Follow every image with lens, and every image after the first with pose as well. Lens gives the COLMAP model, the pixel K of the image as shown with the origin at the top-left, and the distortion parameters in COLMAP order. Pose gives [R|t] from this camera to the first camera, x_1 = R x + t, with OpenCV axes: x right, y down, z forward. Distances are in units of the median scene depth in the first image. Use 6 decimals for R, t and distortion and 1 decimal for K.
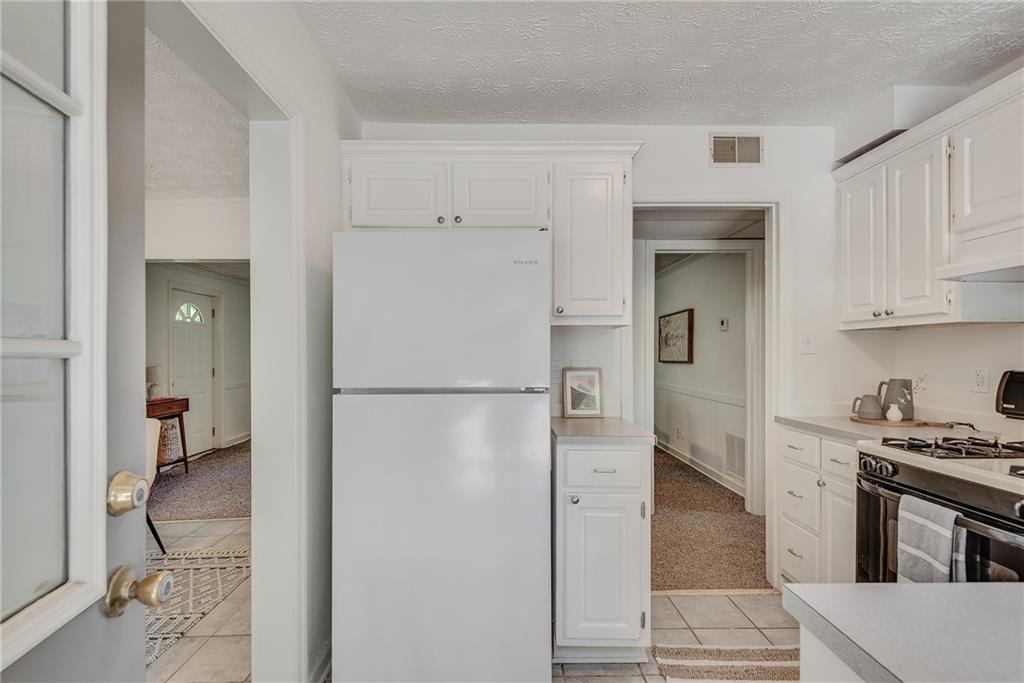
lens RADIAL K [[476.5, 0, 490.8], [0, 476.5, 352.6], [0, 0, 1]] dist [0.027264, -0.001239]
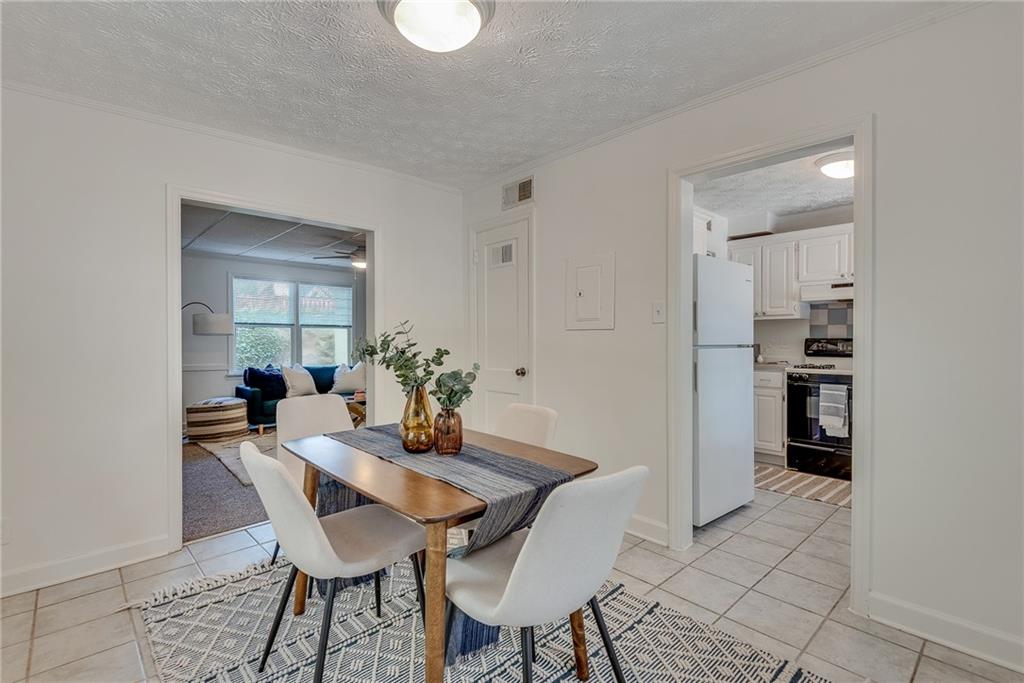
lens RADIAL K [[476.5, 0, 528.2], [0, 476.5, 348.1], [0, 0, 1]] dist [0.027264, -0.001239]
pose [[0.720372, -0.007879, 0.693543, -1.473685], [-0.000363, 0.999931, 0.011737, 0.051011], [-0.693588, -0.008707, 0.720320, 0.172571]]
